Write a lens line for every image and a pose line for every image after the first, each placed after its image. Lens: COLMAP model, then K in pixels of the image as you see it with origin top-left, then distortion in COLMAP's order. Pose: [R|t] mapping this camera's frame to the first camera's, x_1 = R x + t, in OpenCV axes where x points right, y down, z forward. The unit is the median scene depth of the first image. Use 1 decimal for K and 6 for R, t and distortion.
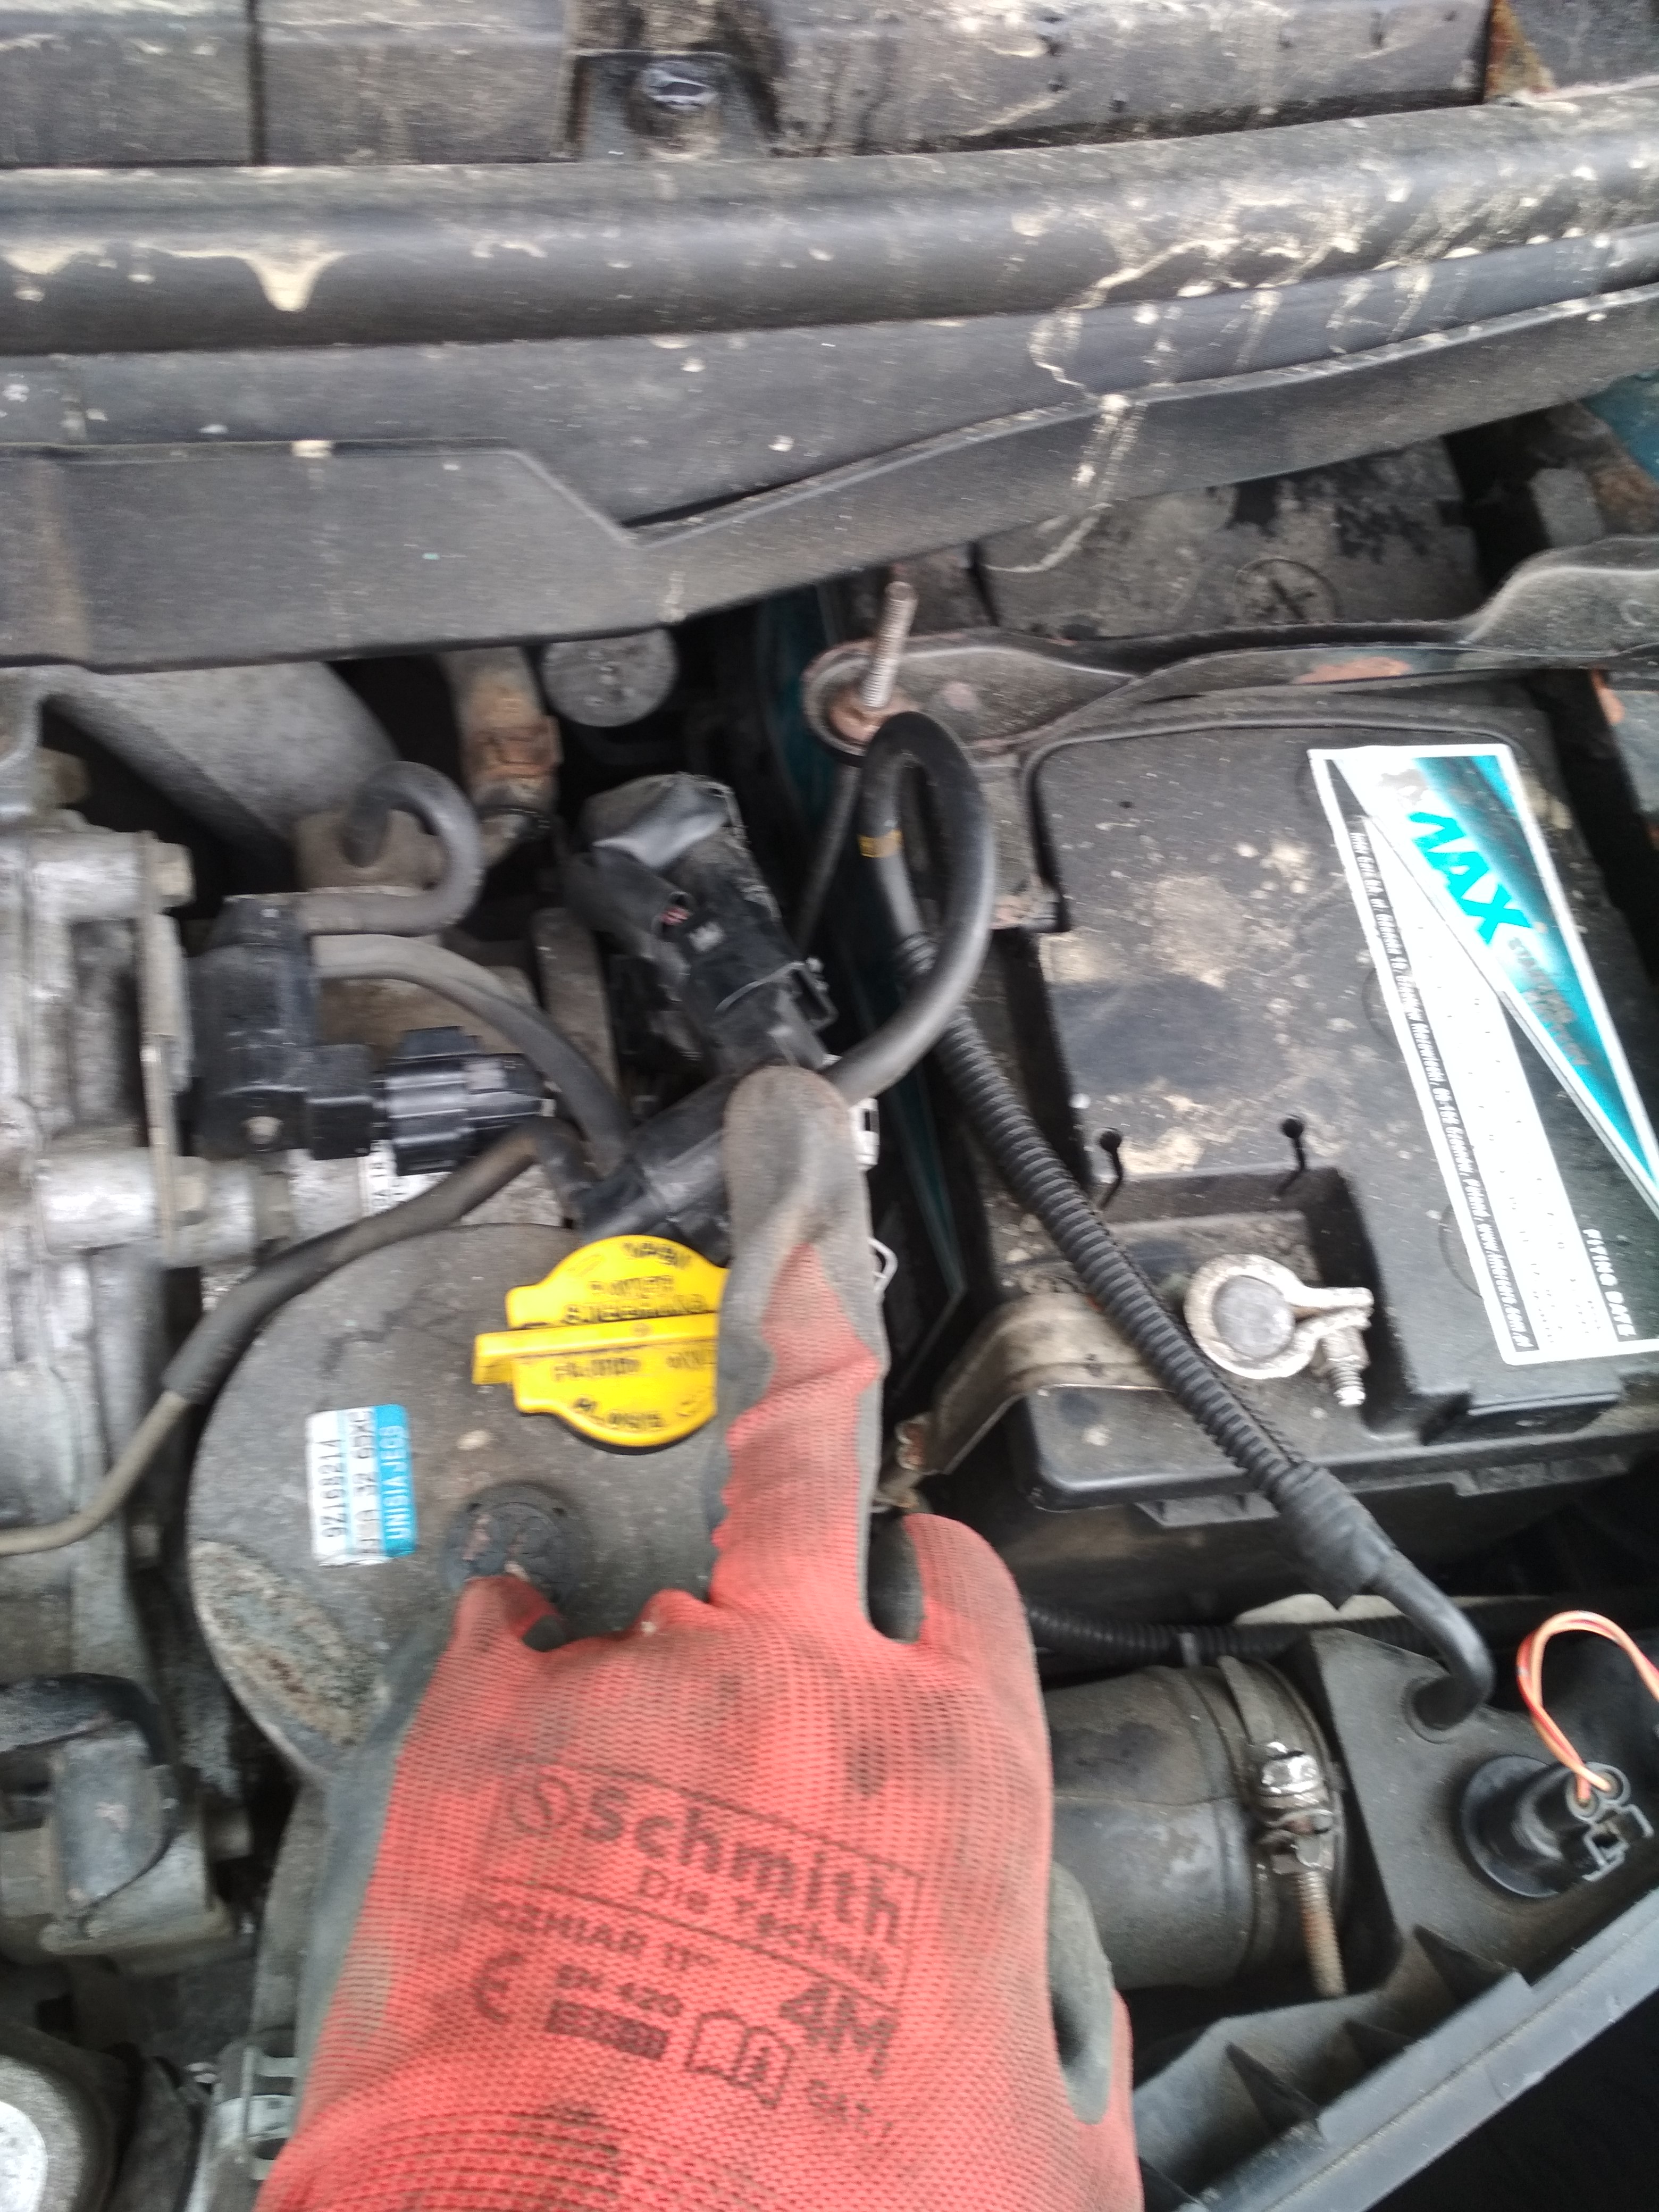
lens RADIAL K [[1946.9, 0, 783.8], [0, 1946.9, 1104.8], [0, 0, 1]] dist [0.049271, -0.151693]
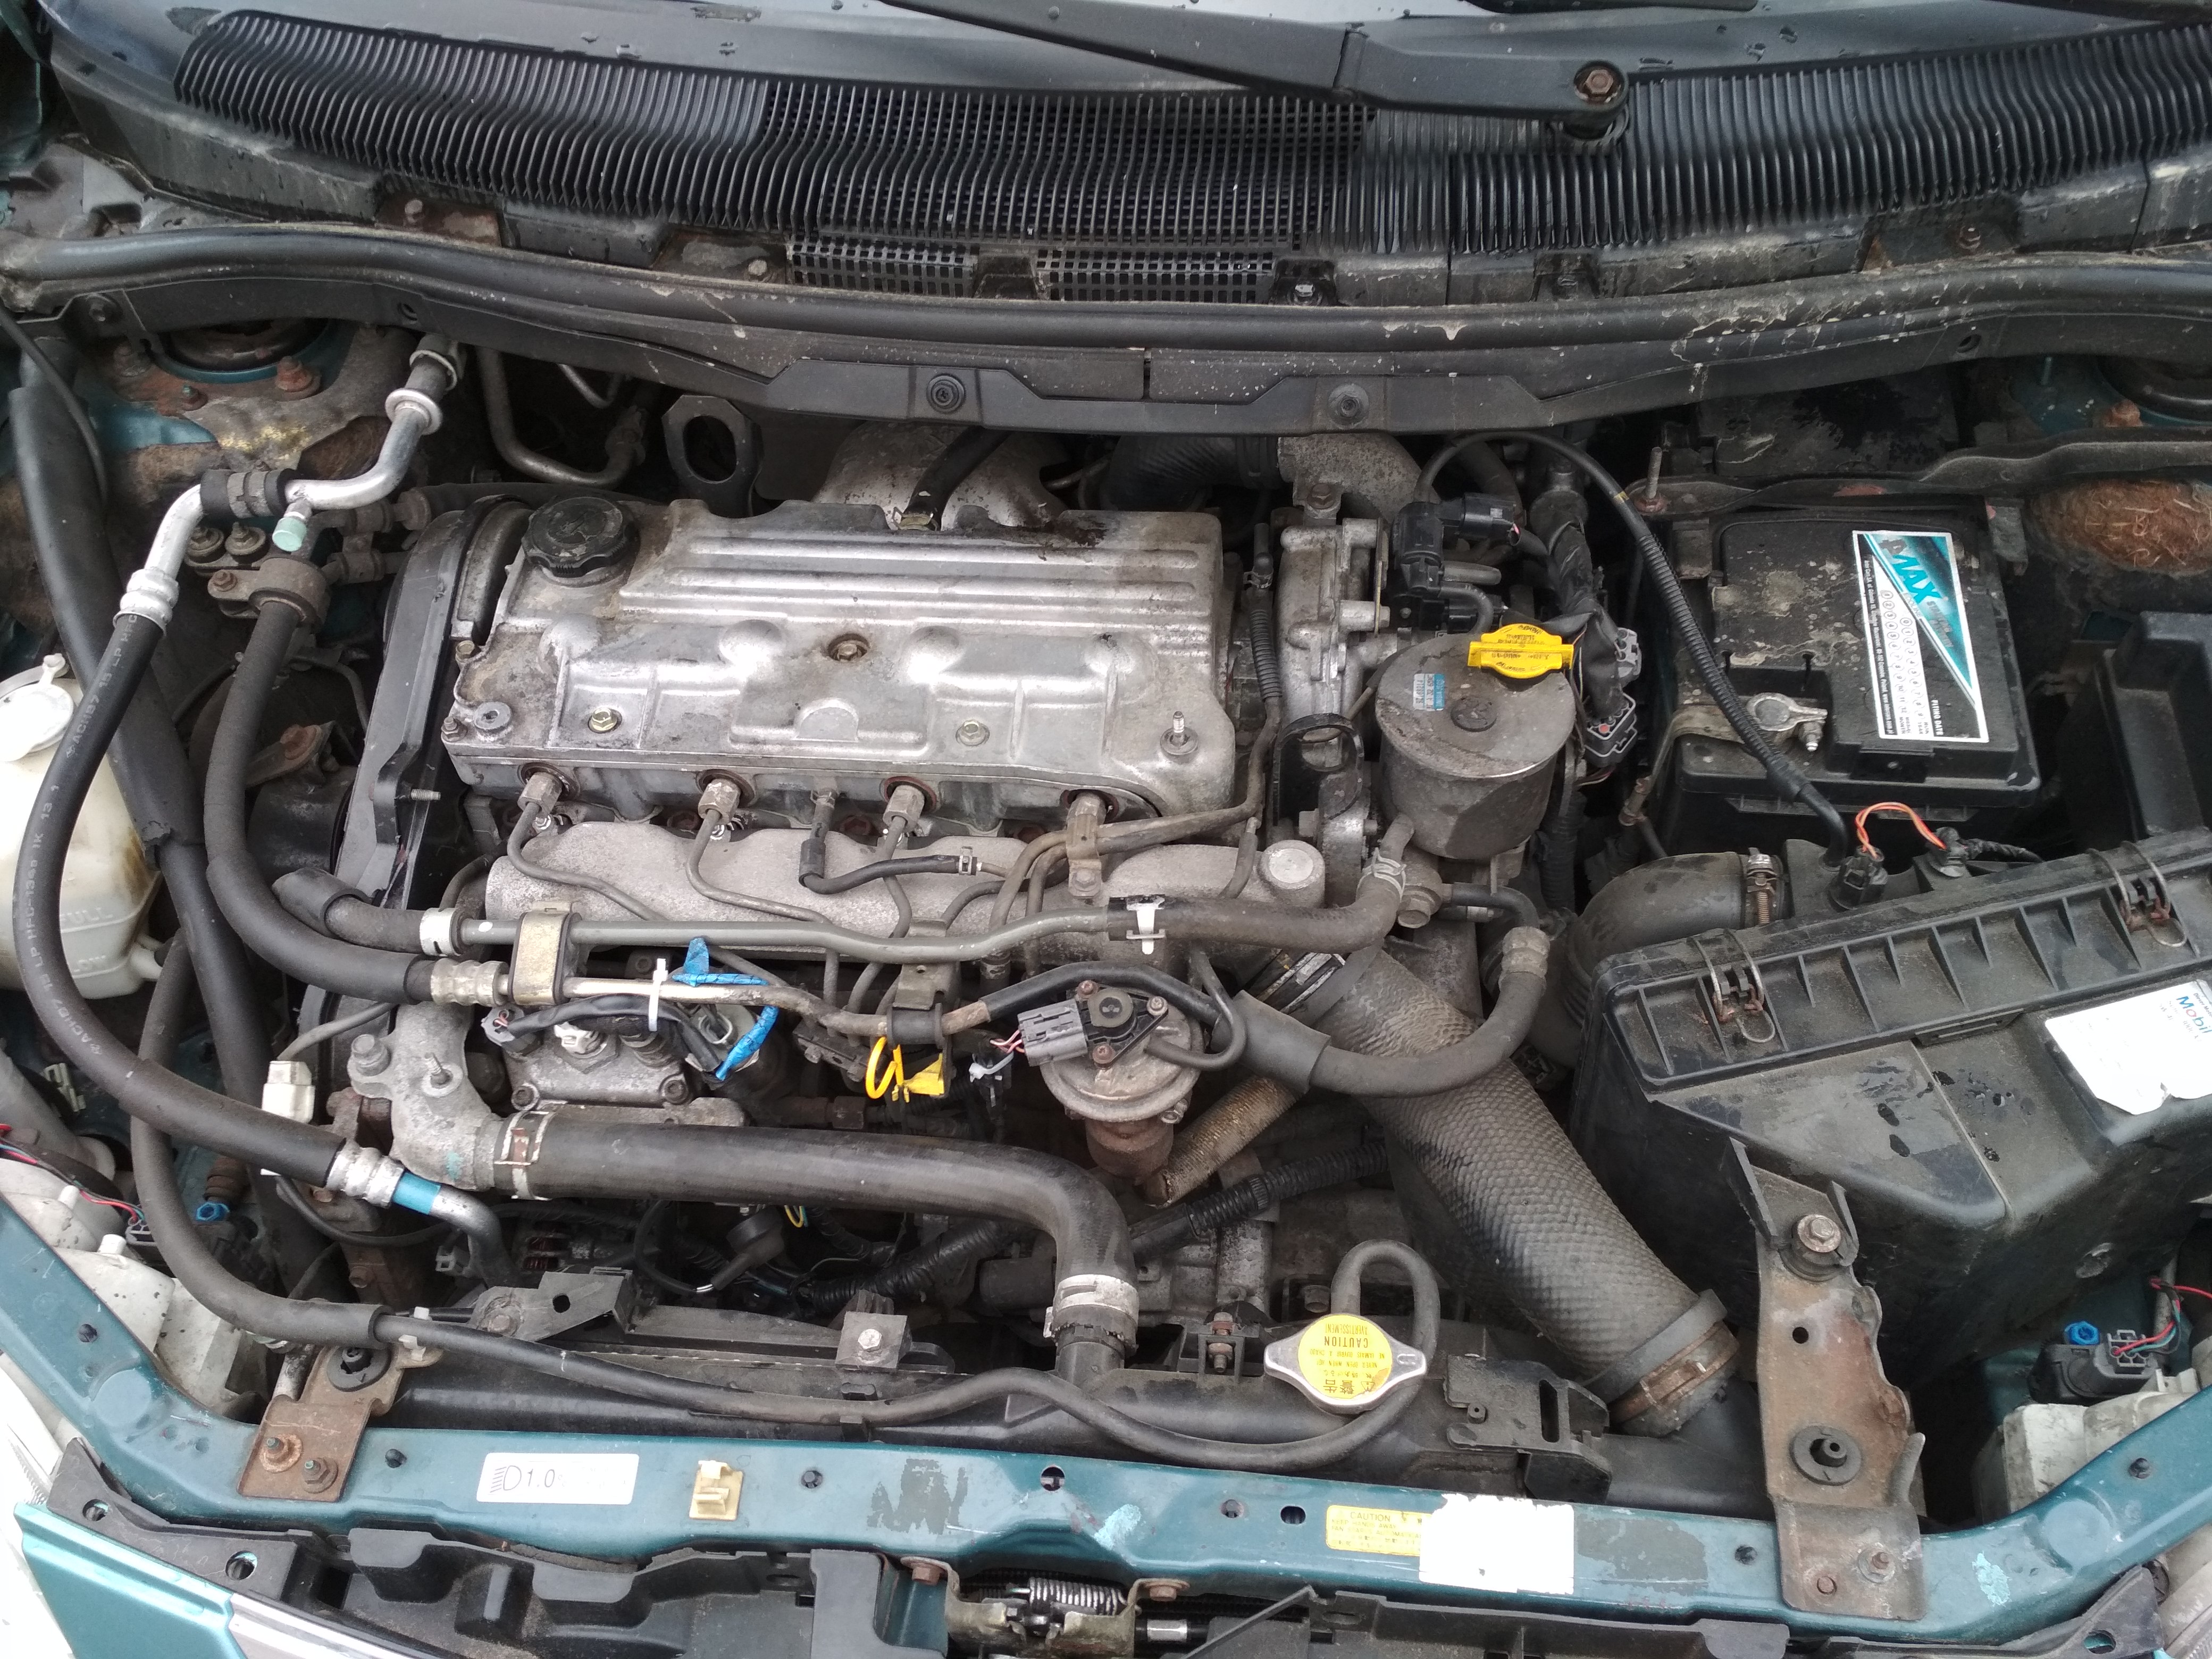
lens RADIAL K [[1946.9, 0, 1073.0], [0, 1946.9, 870.2], [0, 0, 1]] dist [0.049271, -0.151693]
pose [[0.923200, 0.070049, -0.377883, 0.392015], [-0.141540, 0.976110, -0.164851, 0.904196], [0.357308, 0.205675, 0.911059, -1.710064]]
